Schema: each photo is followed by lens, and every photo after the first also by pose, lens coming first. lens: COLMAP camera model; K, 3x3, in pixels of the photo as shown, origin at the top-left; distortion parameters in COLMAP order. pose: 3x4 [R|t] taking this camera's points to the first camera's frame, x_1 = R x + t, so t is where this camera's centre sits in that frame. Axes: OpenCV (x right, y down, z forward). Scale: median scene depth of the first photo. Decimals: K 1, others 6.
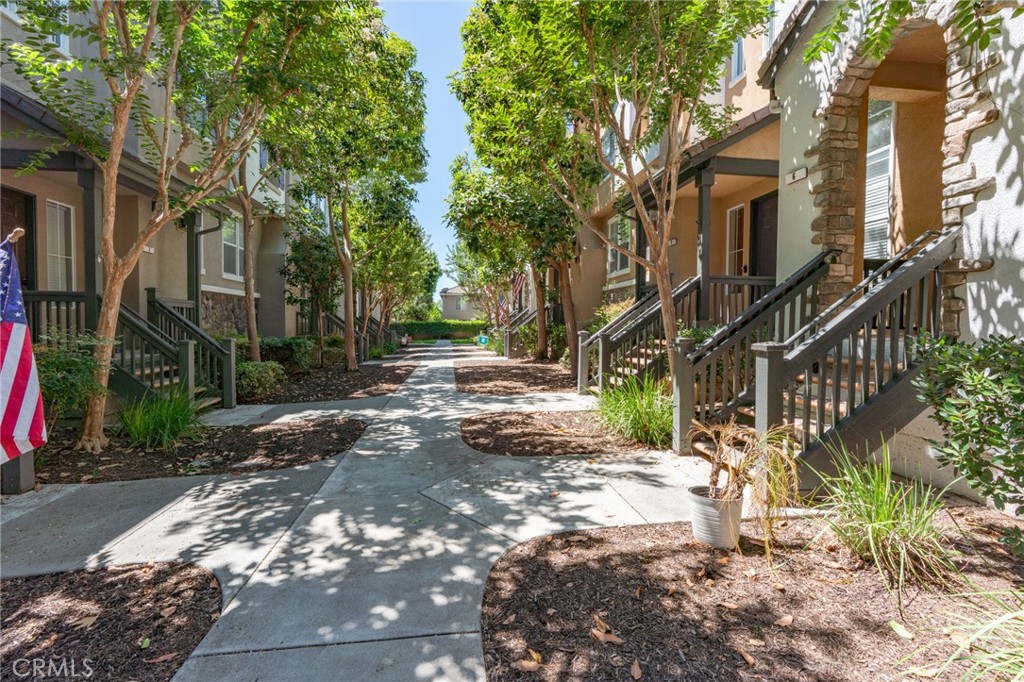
lens RADIAL K [[451.0, 0, 515.2], [0, 451.0, 337.4], [0, 0, 1]] dist [-0.014608, 0.005167]
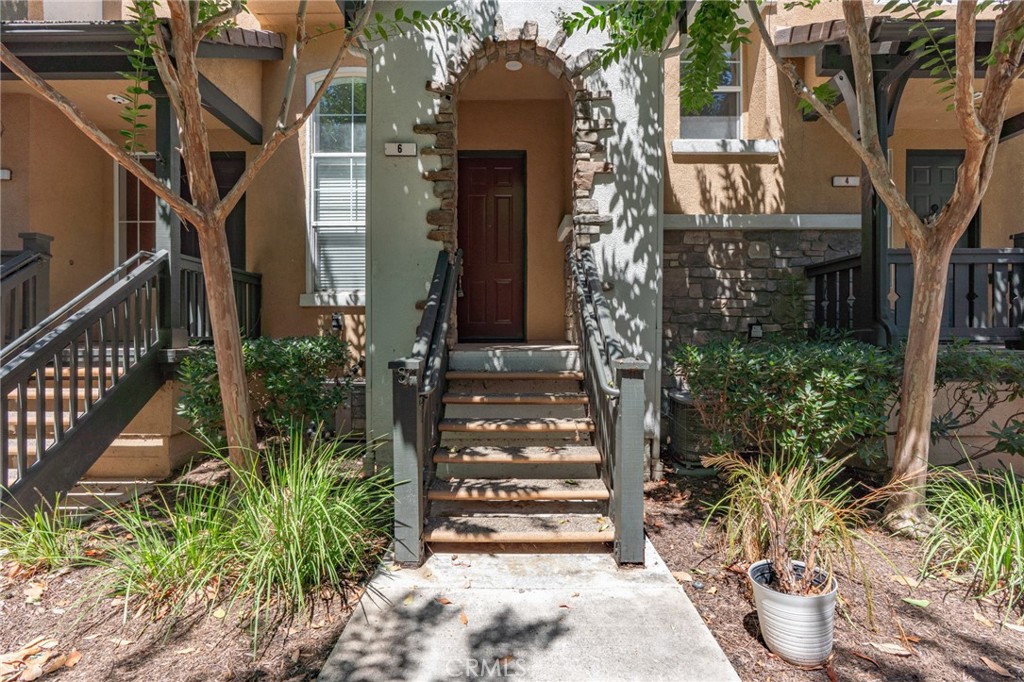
lens RADIAL K [[475.5, 0, 523.1], [0, 475.5, 336.0], [0, 0, 1]] dist [-0.001931, -0.000319]
pose [[0.143012, -0.002130, 0.989719, -0.285126], [0.031398, 0.999504, -0.002386, -0.028833], [-0.989223, 0.031416, 0.143008, 1.062472]]
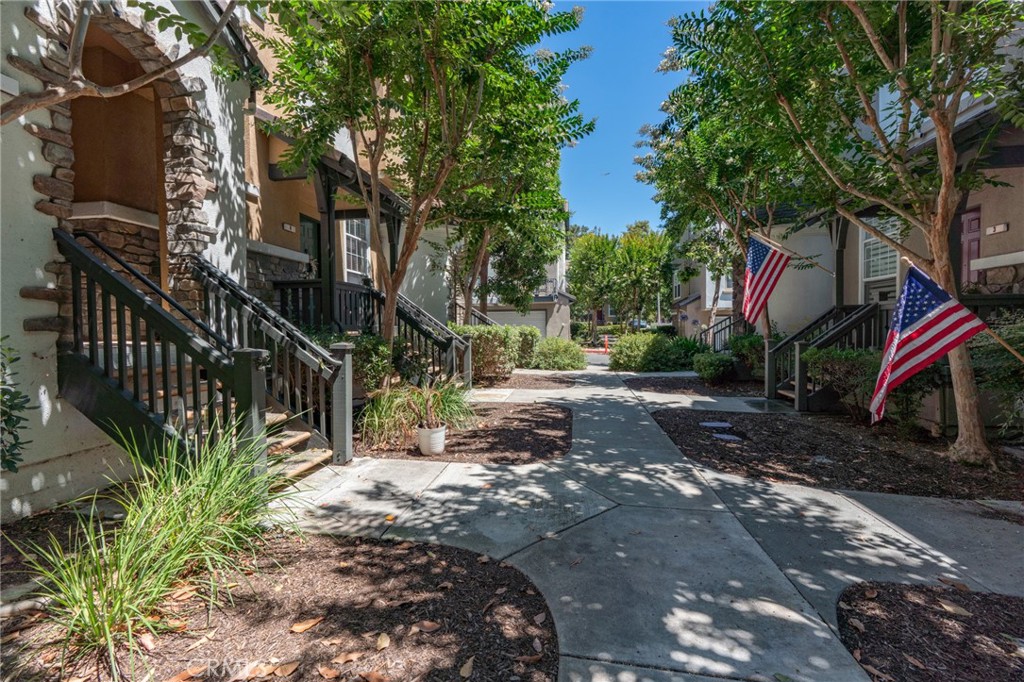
lens RADIAL K [[451.0, 0, 486.8], [0, 451.0, 338.5], [0, 0, 1]] dist [-0.014608, 0.005167]
pose [[-0.941153, -0.008248, 0.337880, -0.288546], [0.010457, 0.998513, 0.053501, -0.069192], [-0.337819, 0.053886, -0.939667, 2.119230]]
